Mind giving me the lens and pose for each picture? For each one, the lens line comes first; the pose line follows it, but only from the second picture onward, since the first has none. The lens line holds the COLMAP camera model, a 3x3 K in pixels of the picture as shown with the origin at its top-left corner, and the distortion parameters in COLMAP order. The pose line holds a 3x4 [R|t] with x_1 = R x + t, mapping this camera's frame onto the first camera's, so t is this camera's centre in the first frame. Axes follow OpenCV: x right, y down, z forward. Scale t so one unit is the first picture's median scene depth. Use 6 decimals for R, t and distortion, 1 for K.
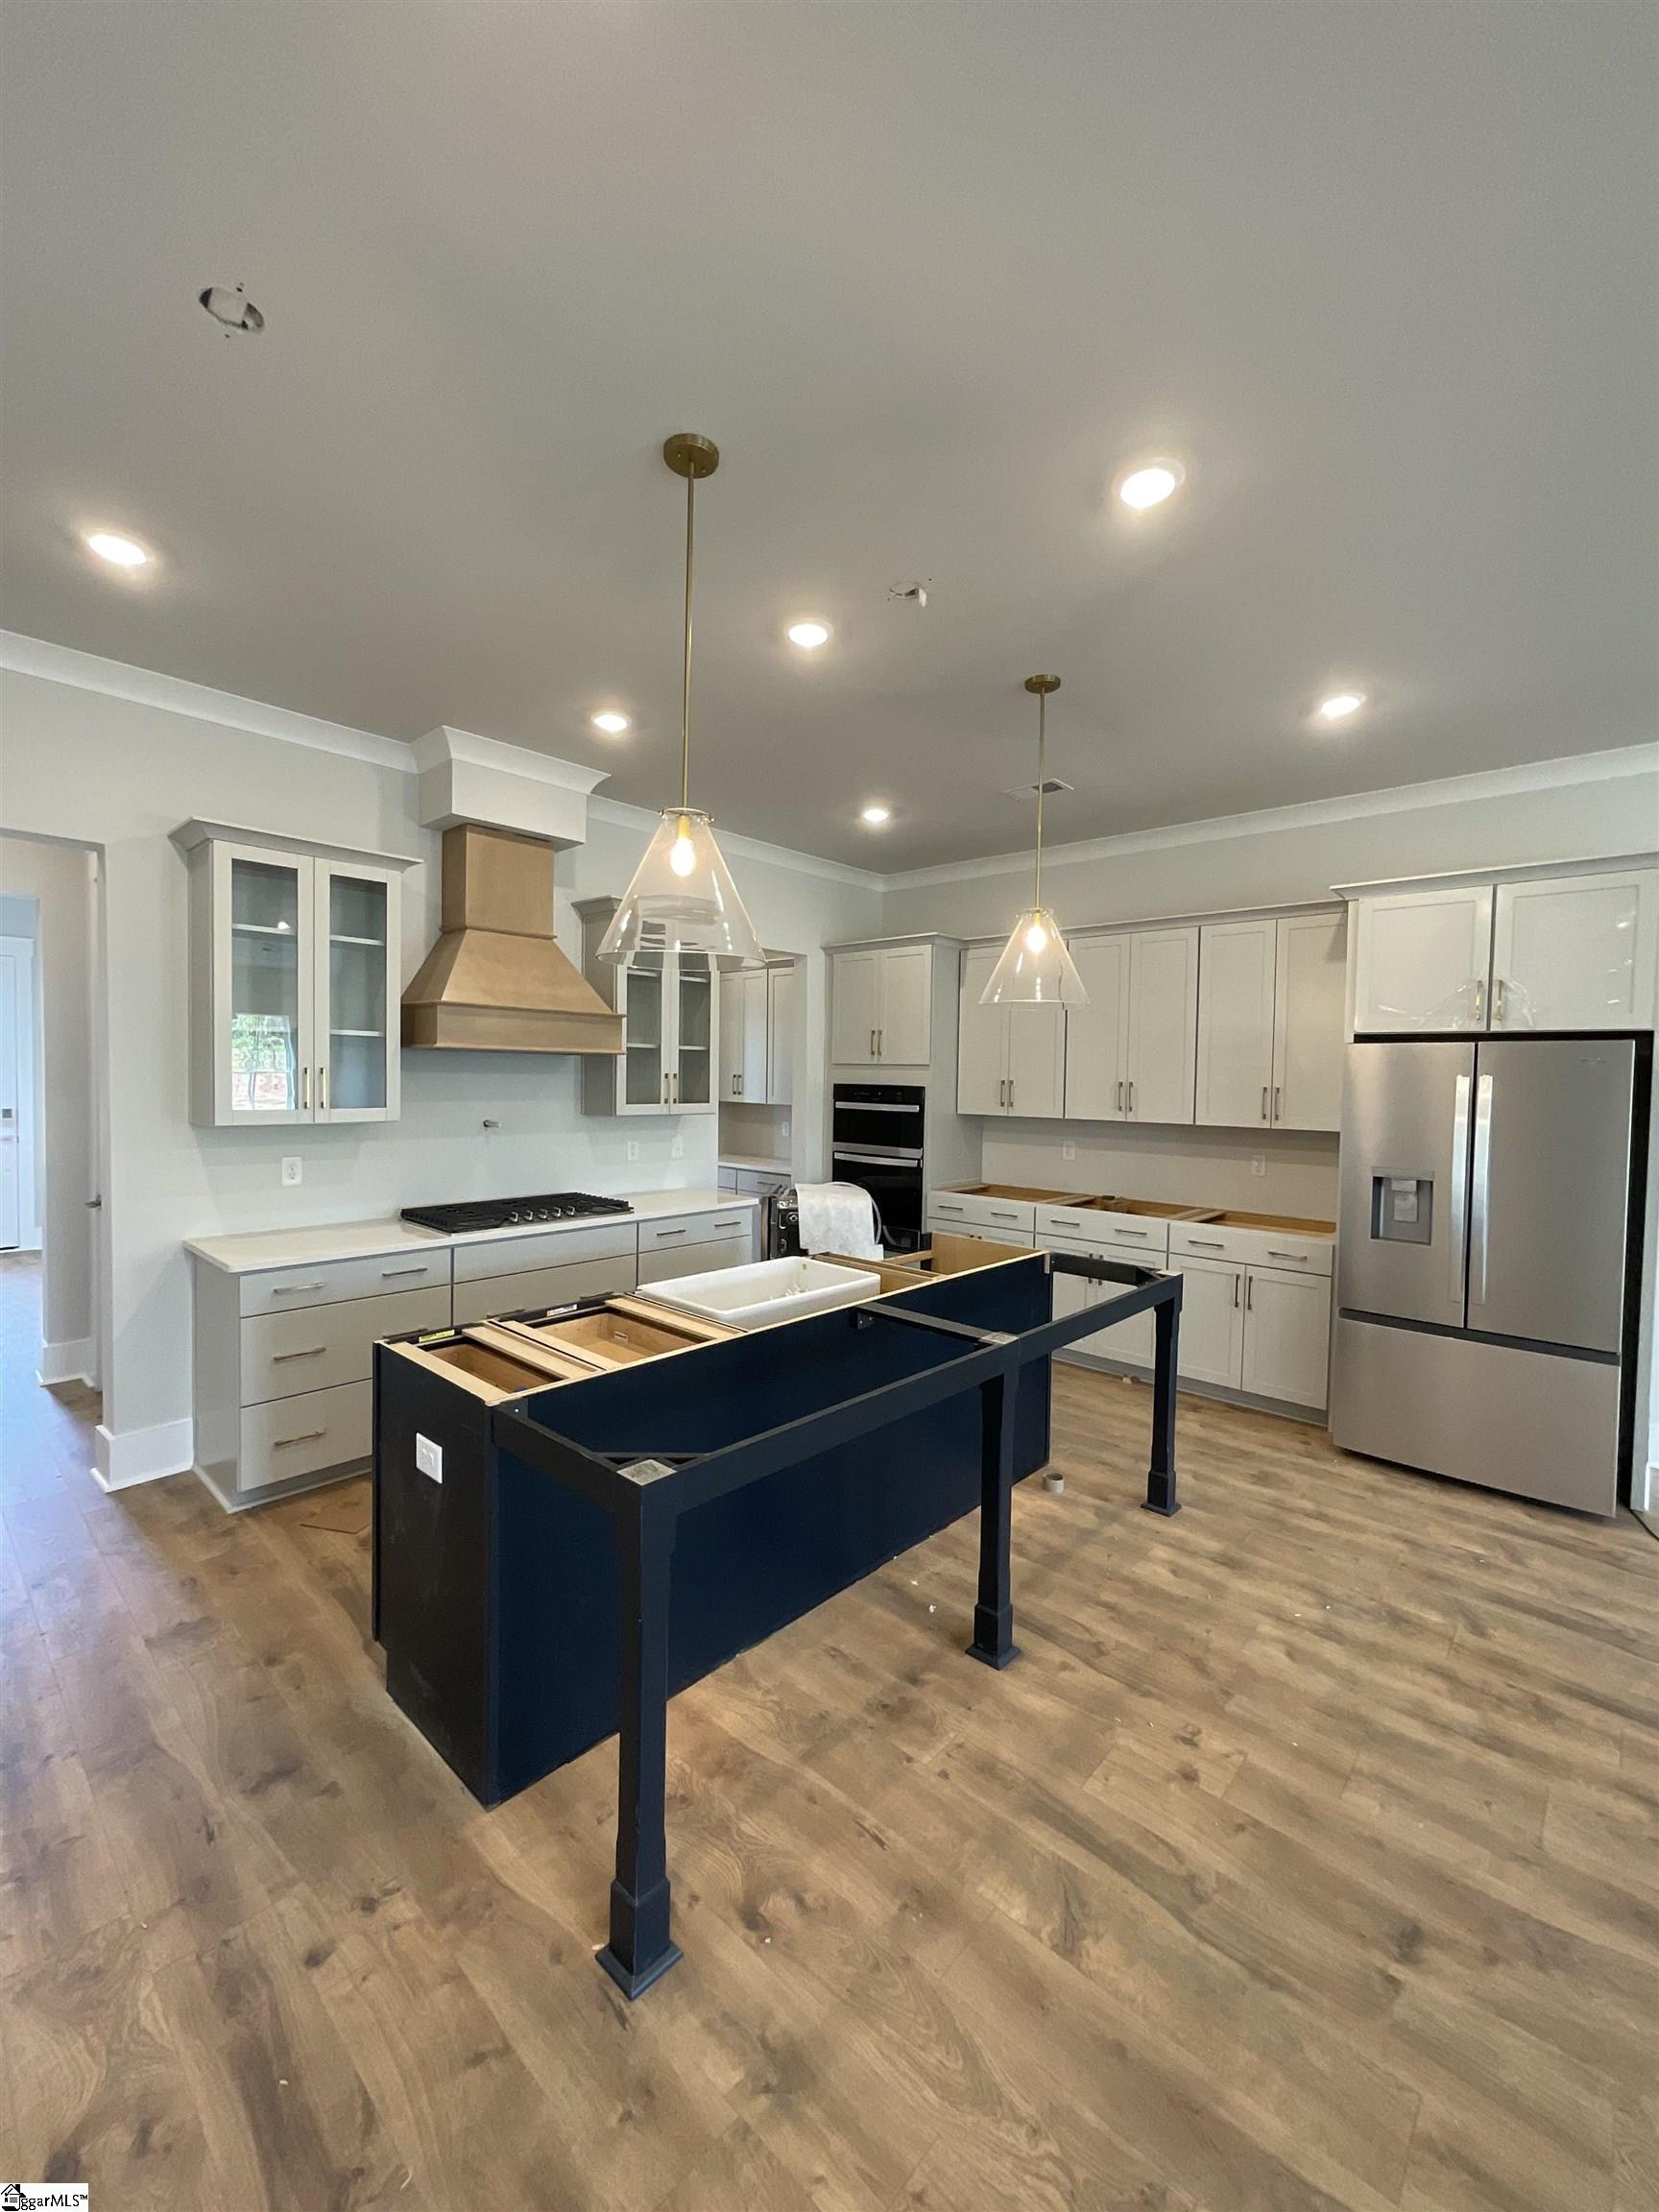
lens RADIAL K [[891.5, 0, 825.9], [0, 891.5, 1101.6], [0, 0, 1]] dist [0.004940, -0.000430]
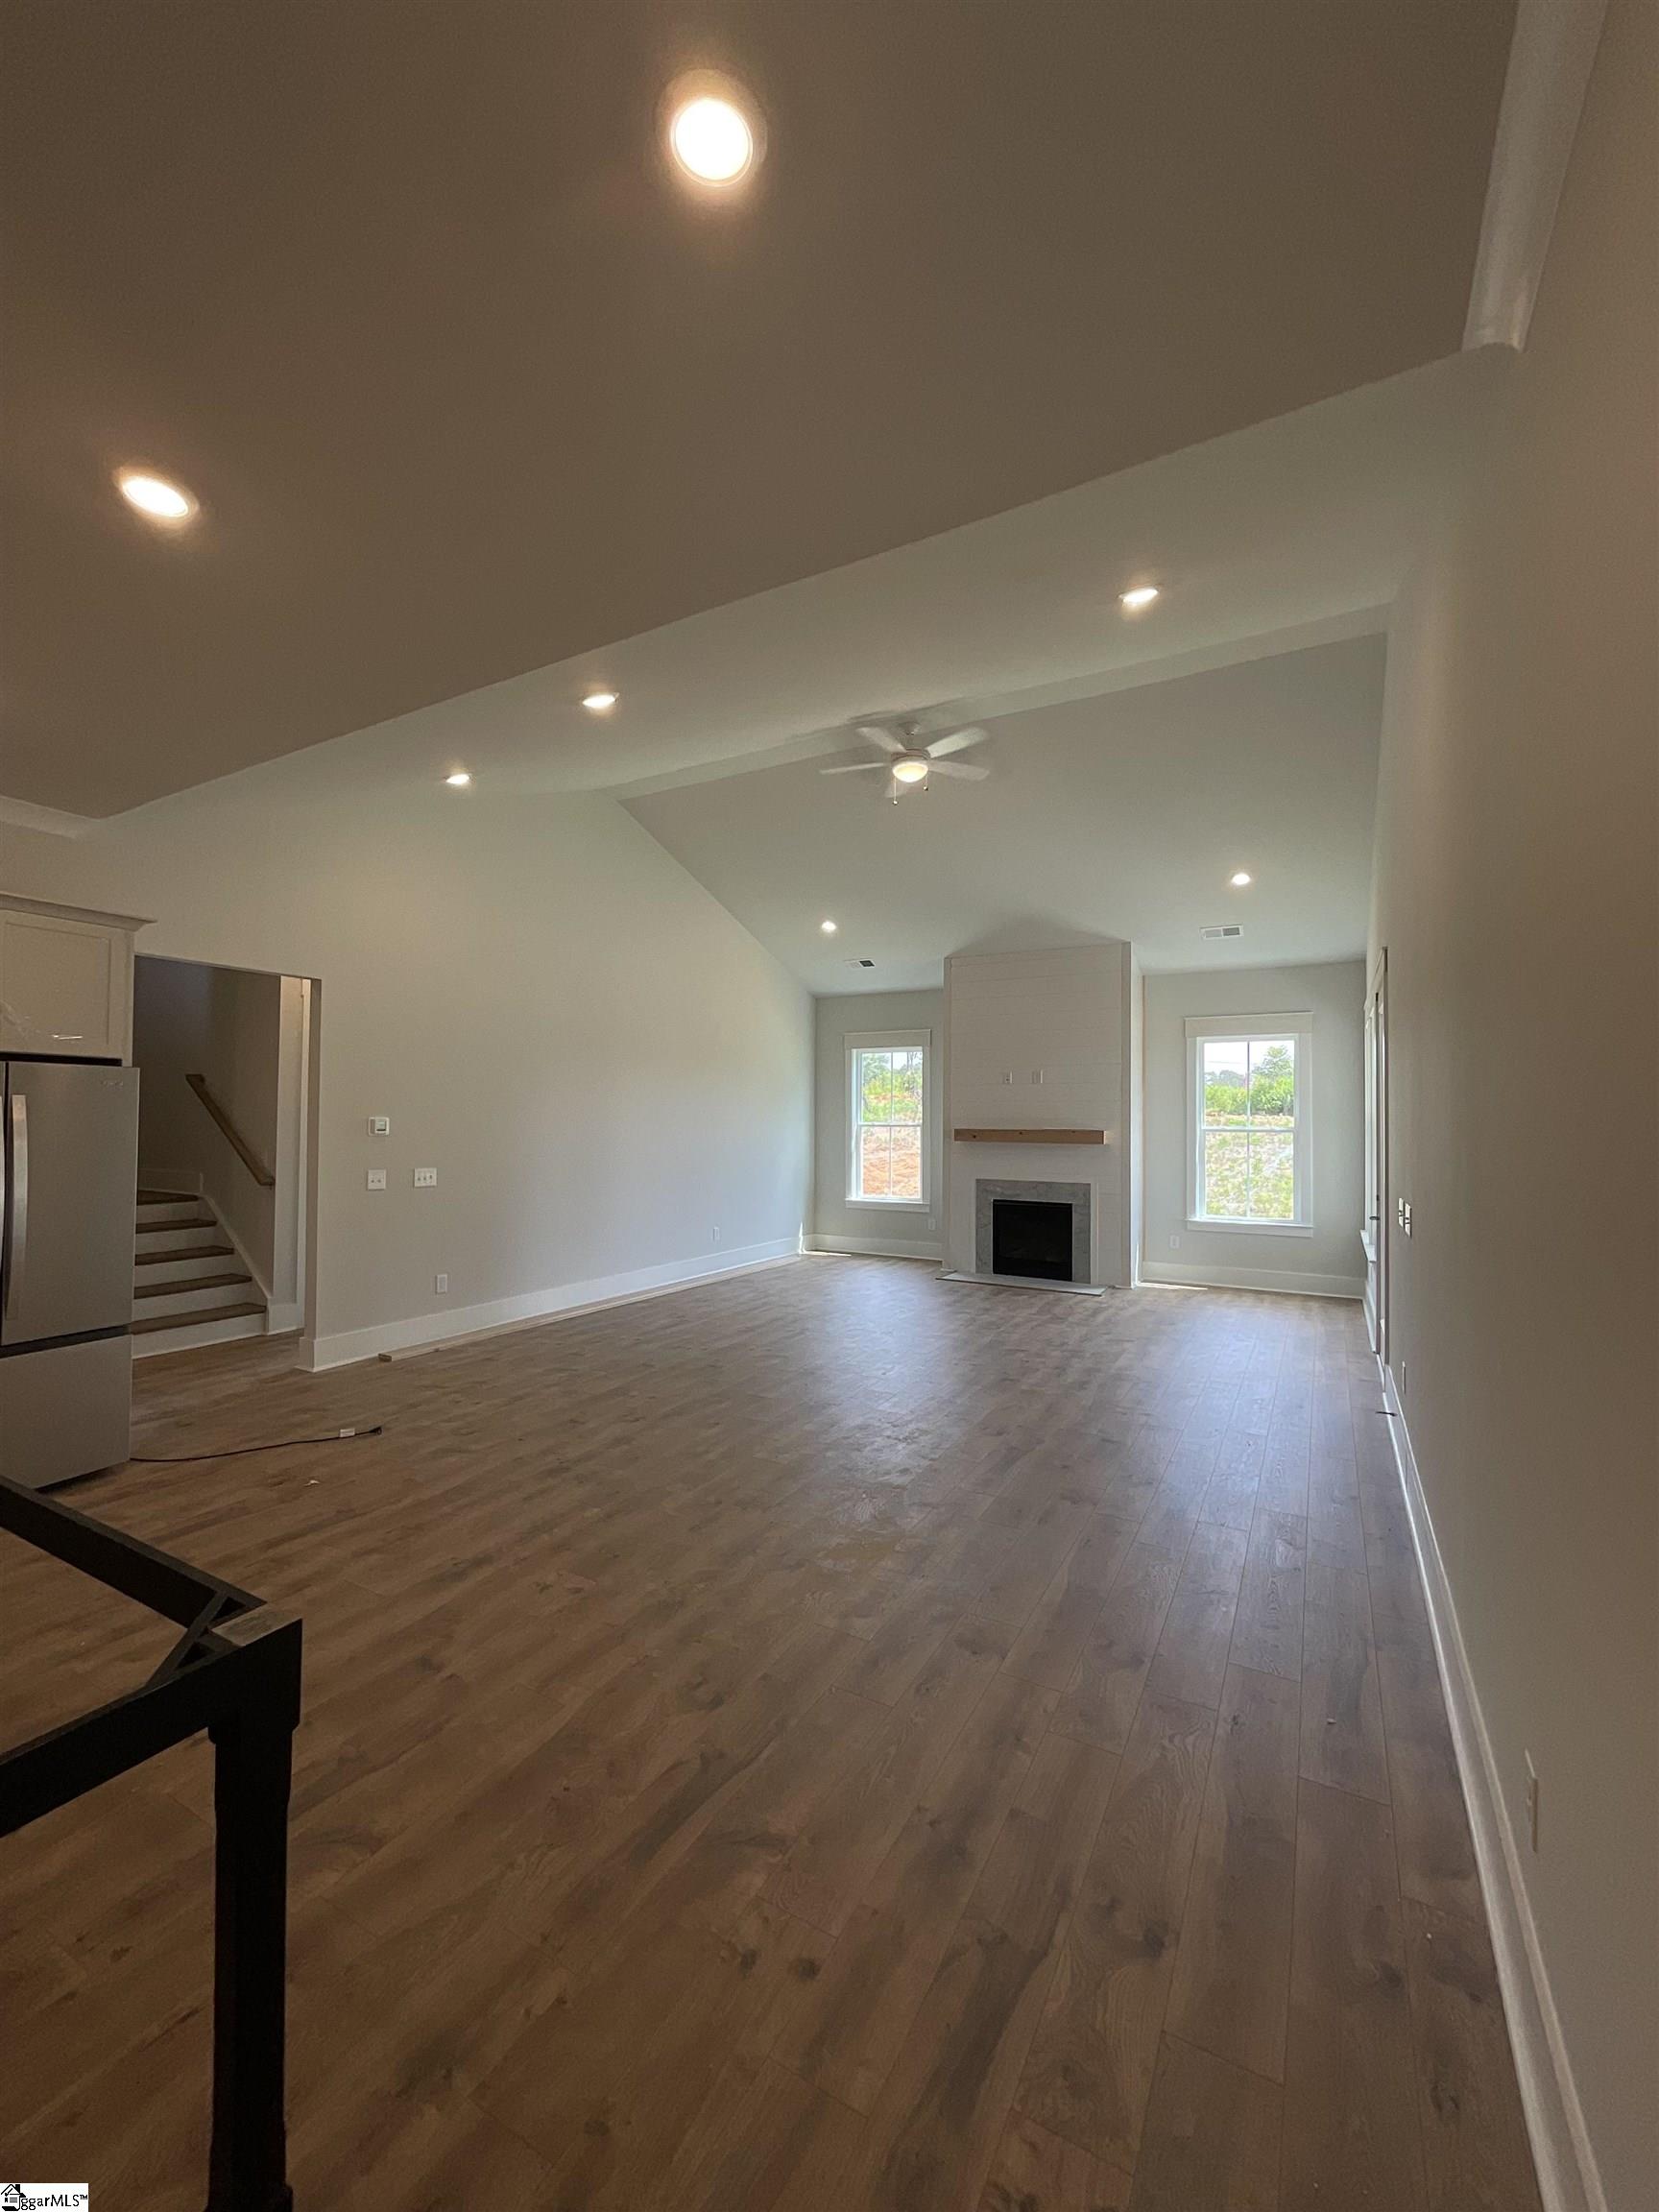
lens RADIAL K [[891.5, 0, 824.5], [0, 891.5, 1107.9], [0, 0, 1]] dist [0.004940, -0.000430]
pose [[-0.228721, -0.003905, 0.973484, -0.491675], [0.014725, 0.999864, 0.007470, -0.008360], [-0.973381, 0.016043, -0.228633, 0.334454]]
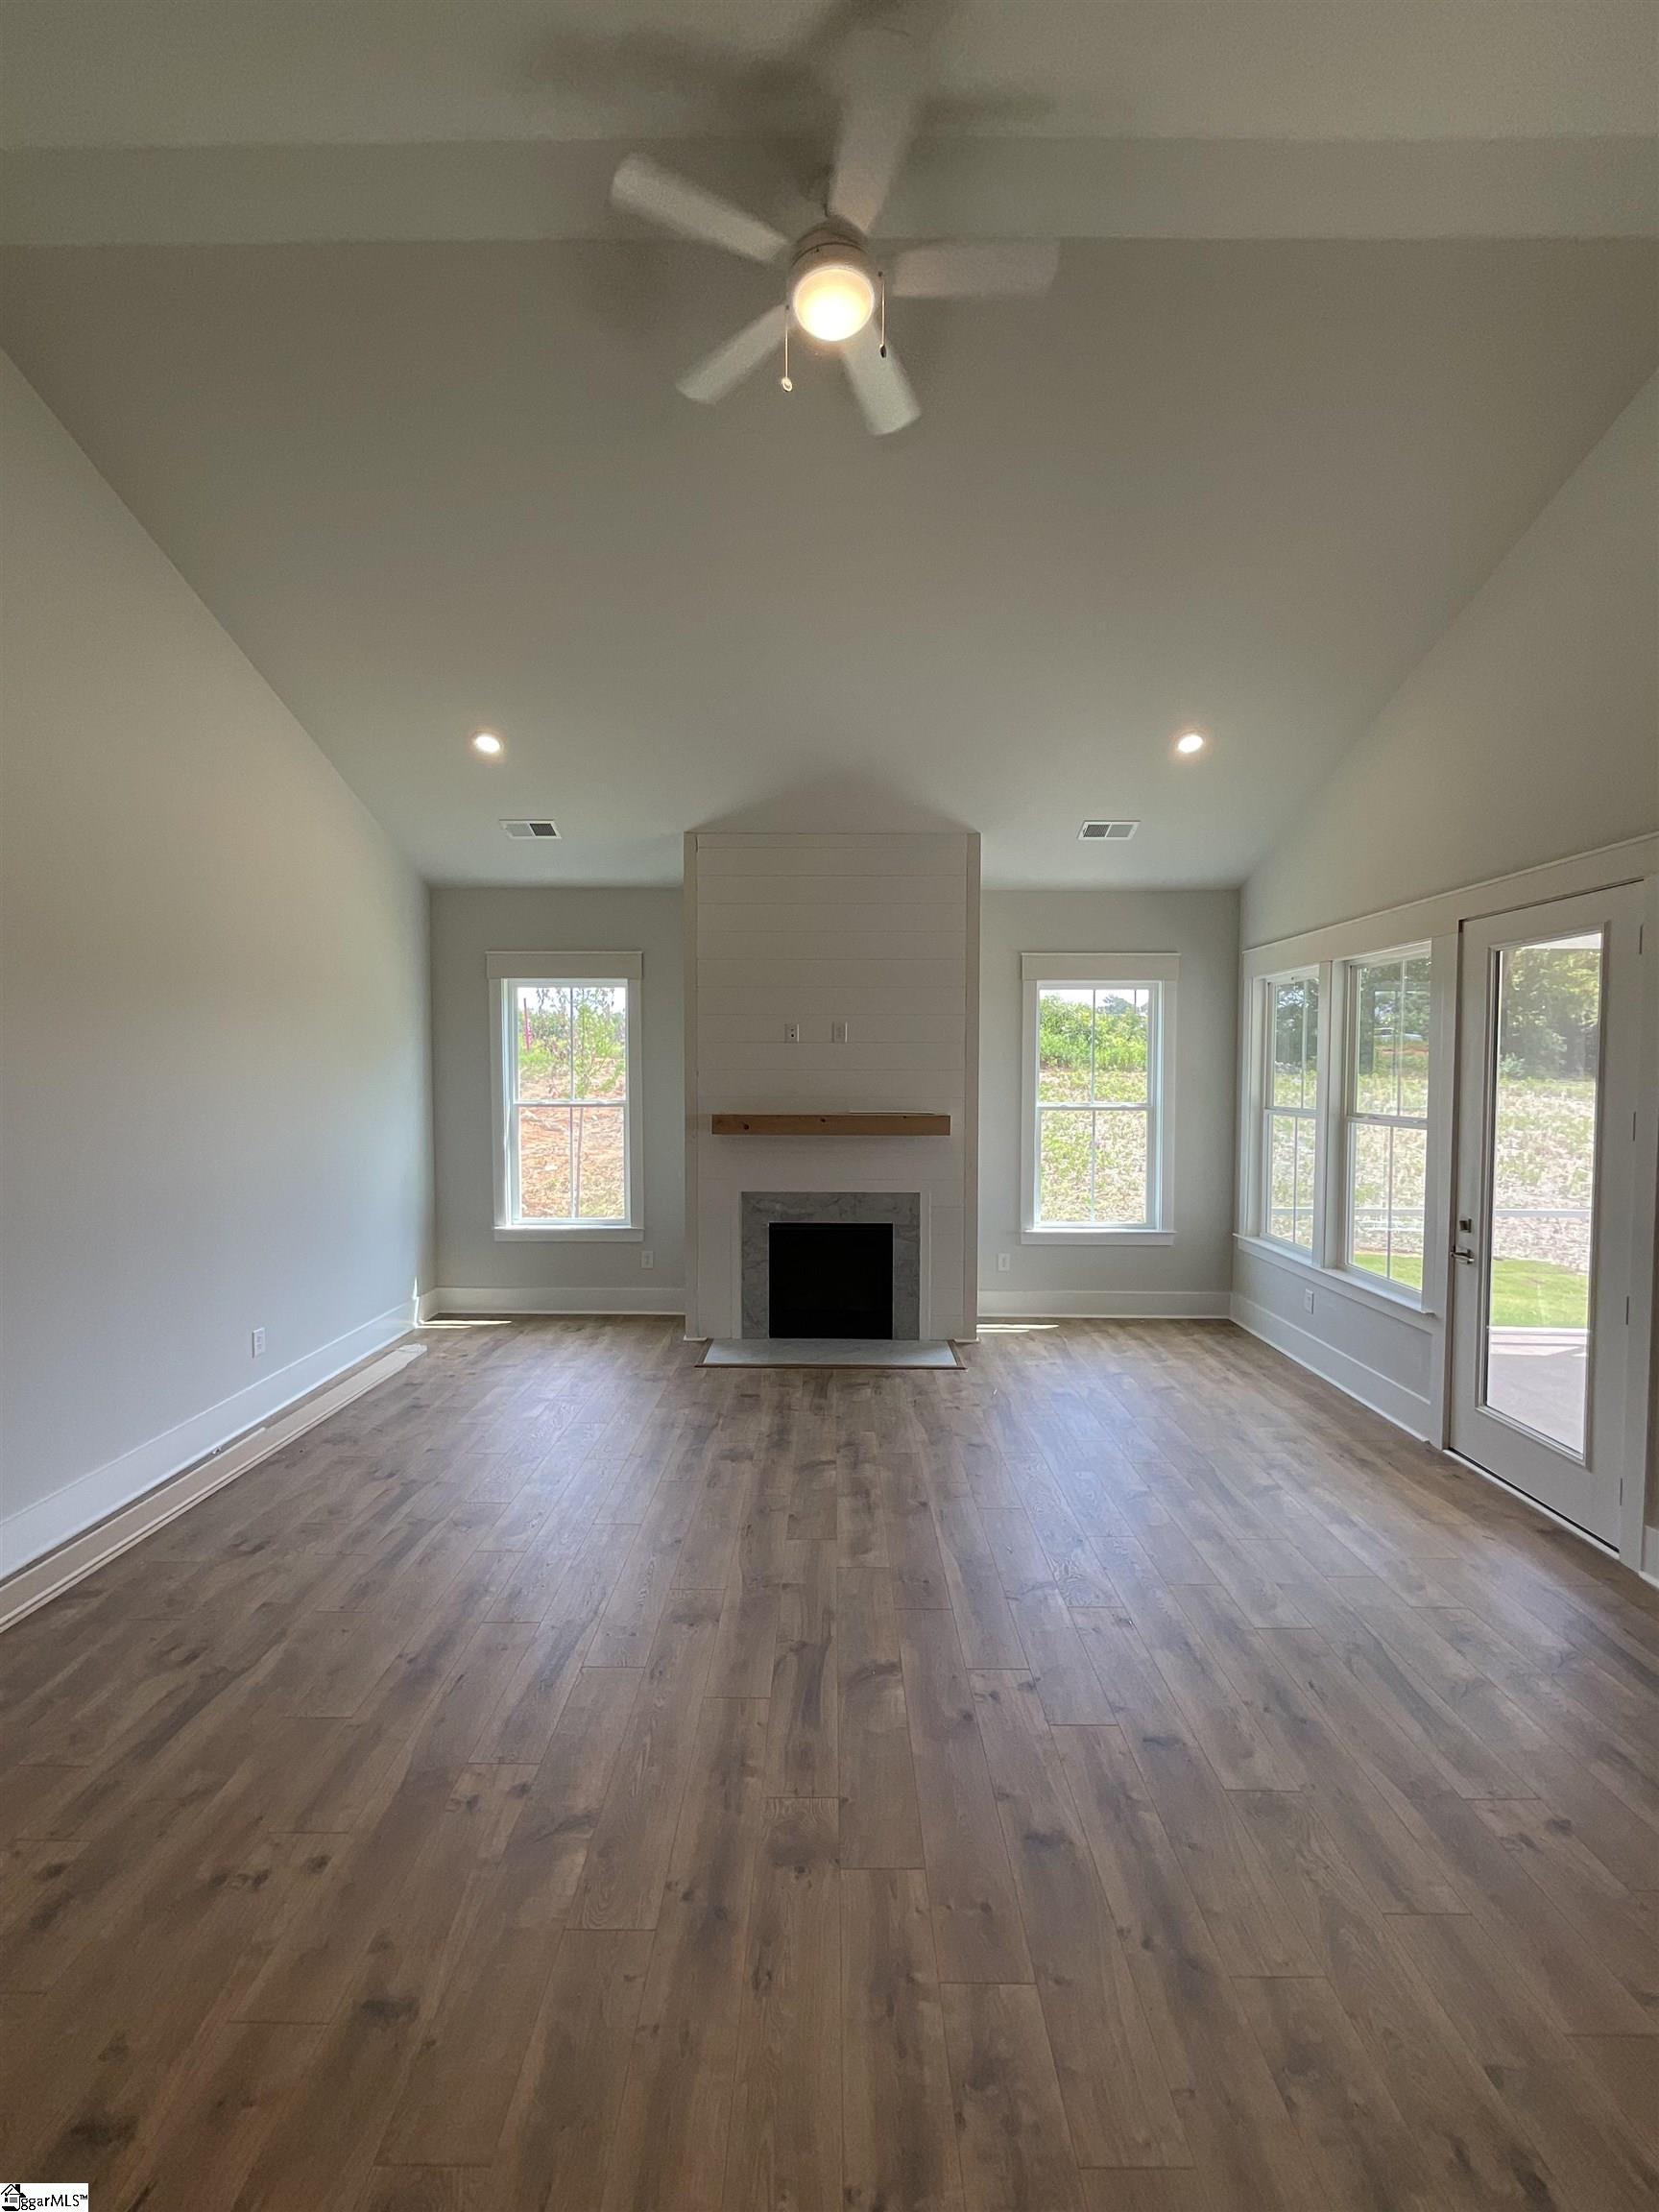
lens RADIAL K [[891.5, 0, 828.2], [0, 891.5, 1100.7], [0, 0, 1]] dist [0.004940, -0.000430]
pose [[-0.675032, -0.045476, 0.736386, -0.318638], [0.006931, 0.997664, 0.067965, -0.015498], [-0.737756, 0.050982, -0.673139, 0.327850]]
